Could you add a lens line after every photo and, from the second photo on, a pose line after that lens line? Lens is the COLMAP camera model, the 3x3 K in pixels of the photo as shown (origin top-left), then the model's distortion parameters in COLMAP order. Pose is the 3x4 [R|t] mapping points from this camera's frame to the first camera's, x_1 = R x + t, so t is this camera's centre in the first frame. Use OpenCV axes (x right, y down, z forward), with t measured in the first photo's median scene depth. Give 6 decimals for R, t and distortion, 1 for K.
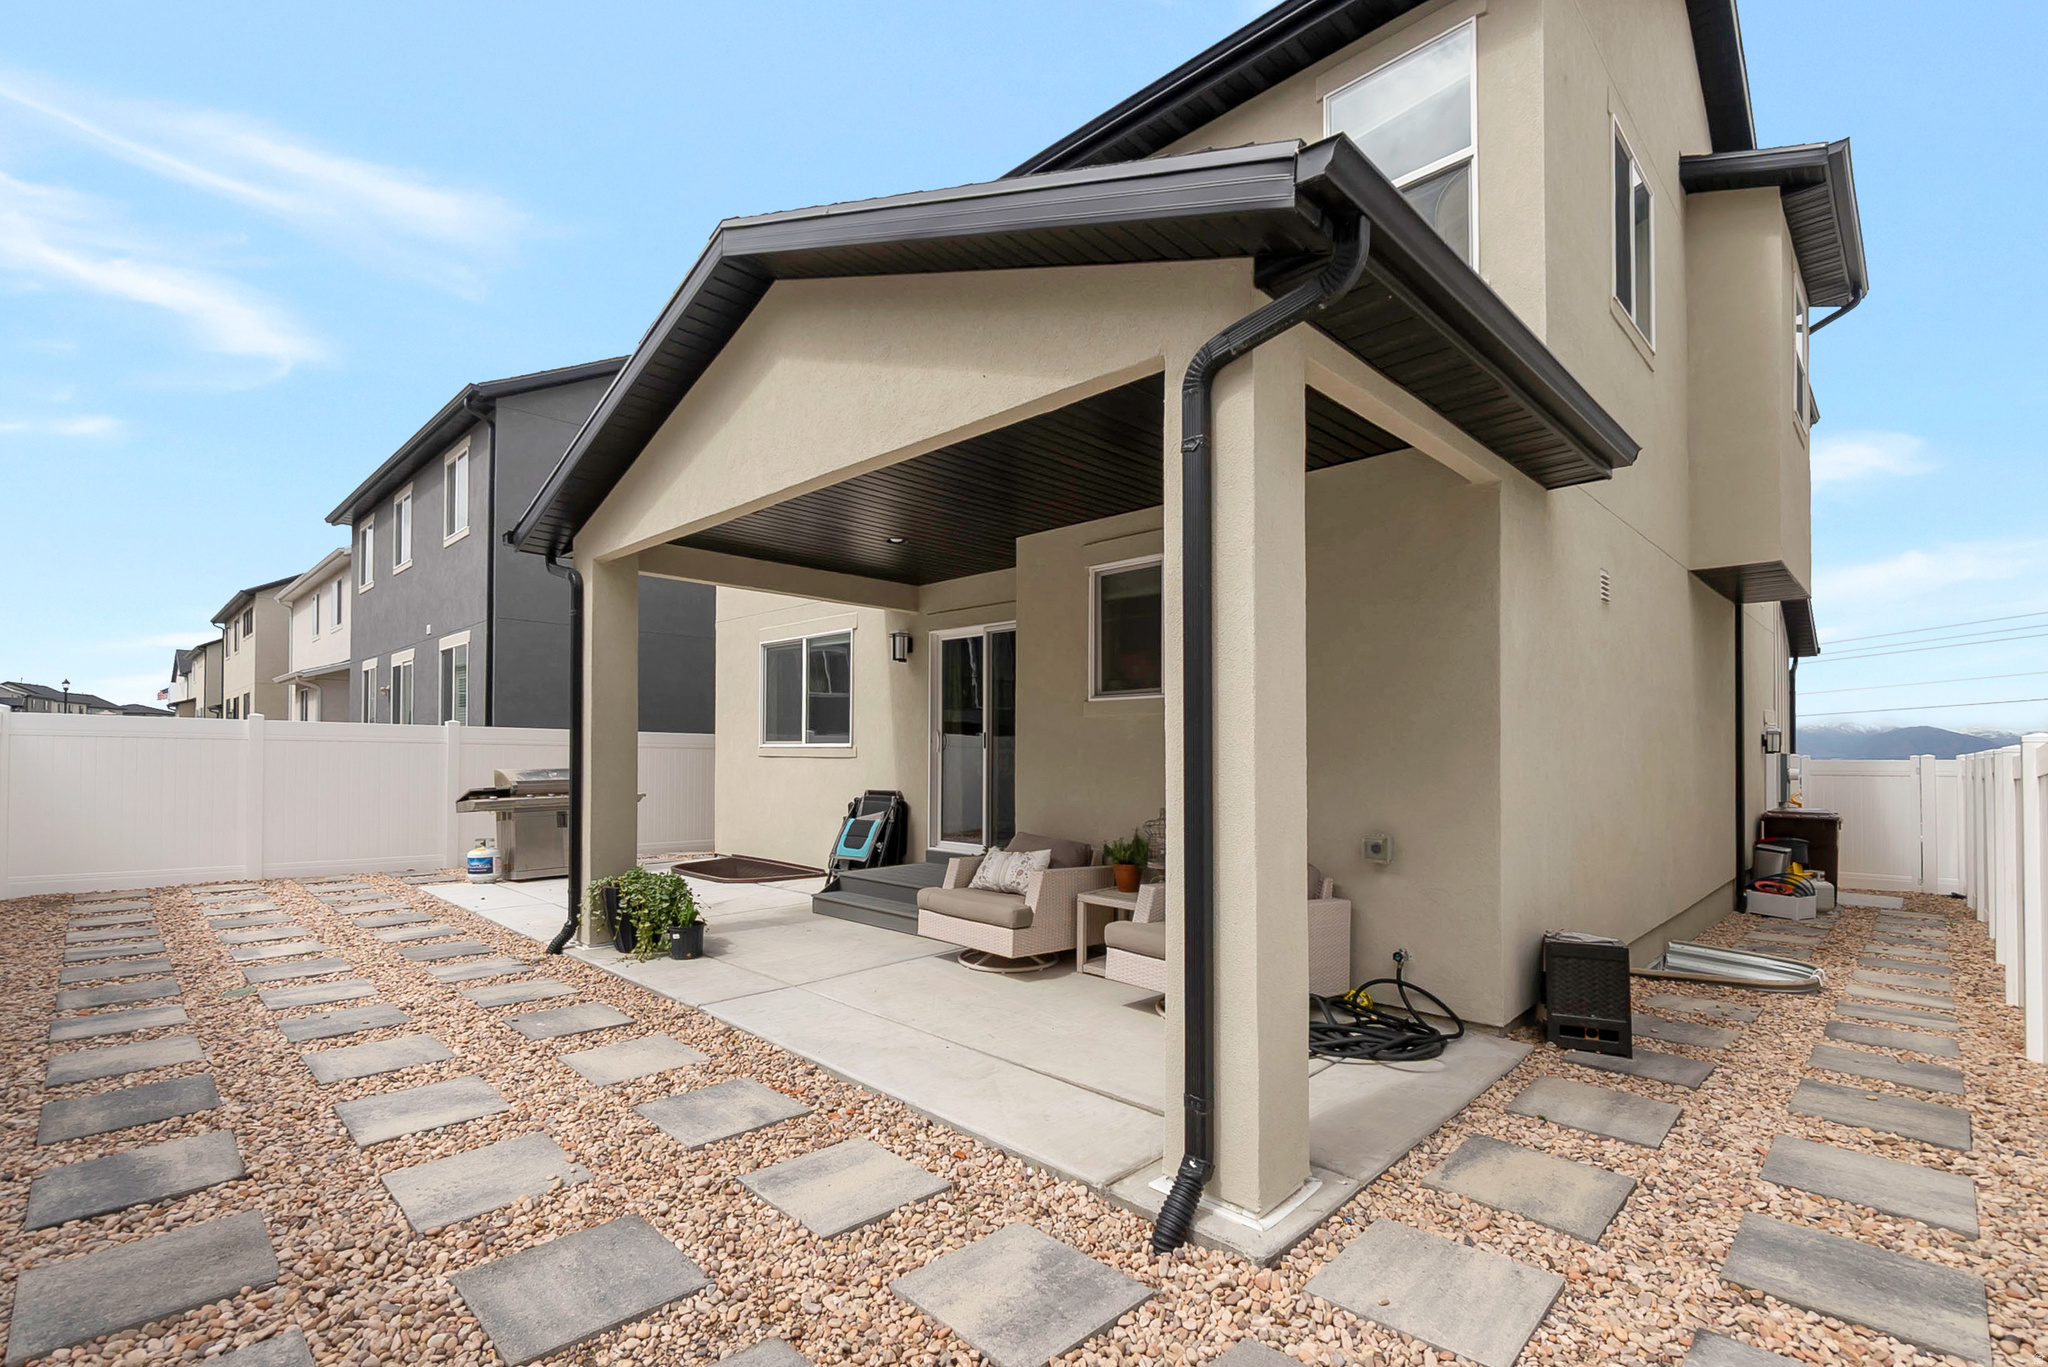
lens RADIAL K [[926.8, 0, 1001.9], [0, 926.8, 741.6], [0, 0, 1]] dist [0.000192, 0.000639]
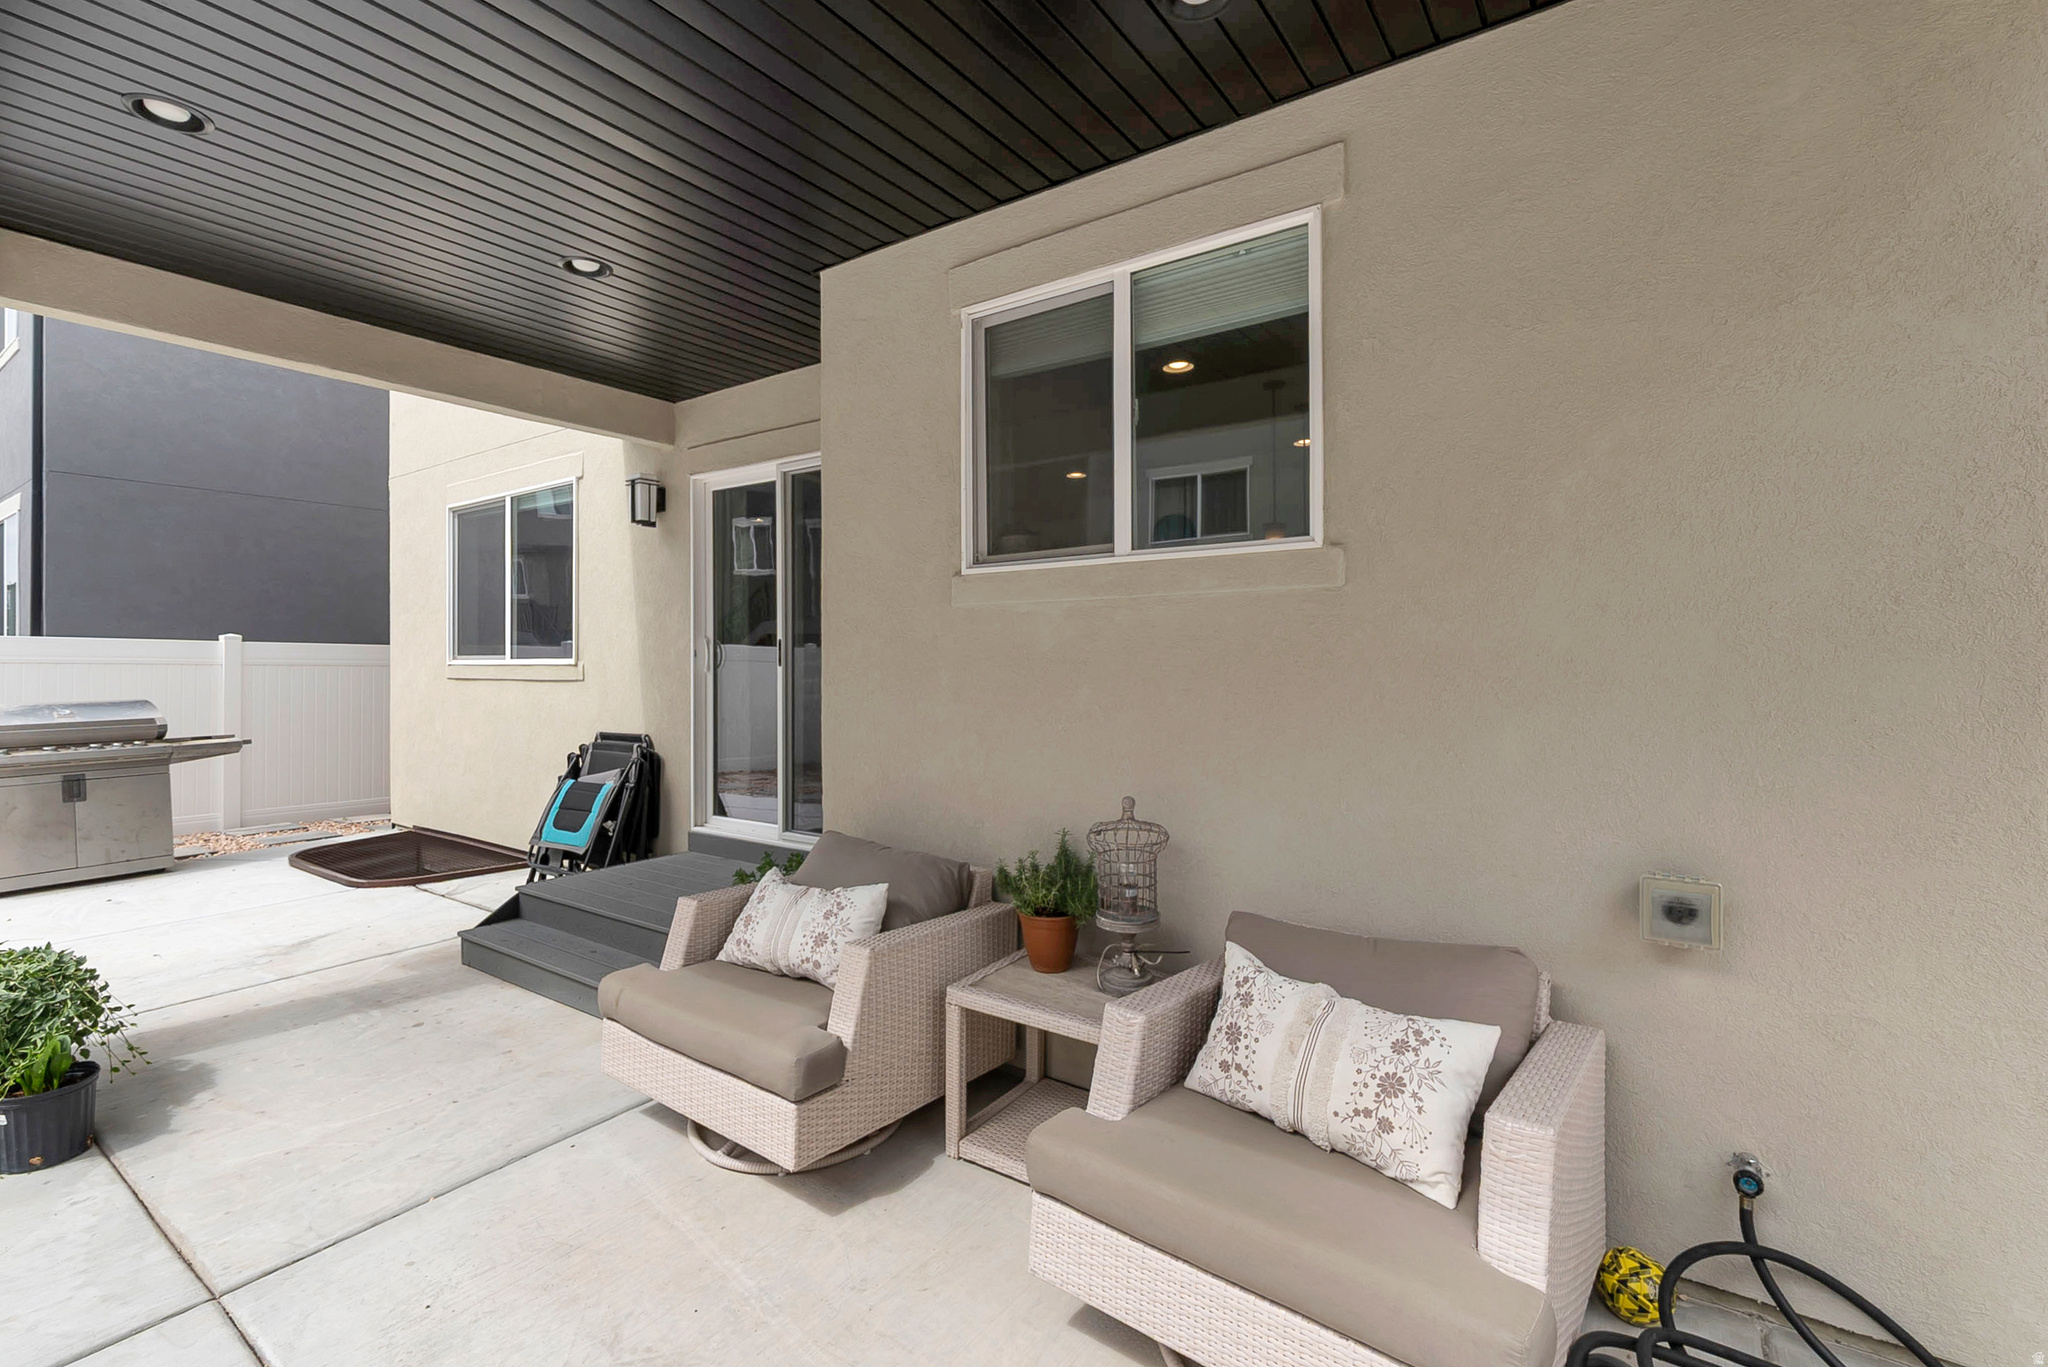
lens RADIAL K [[926.8, 0, 1008.6], [0, 926.8, 673.7], [0, 0, 1]] dist [0.000192, 0.000639]
pose [[0.985040, -0.008909, 0.172095, 0.024118], [0.005062, 0.999728, 0.022780, -0.000771], [-0.172251, -0.021568, 0.984817, 0.383617]]
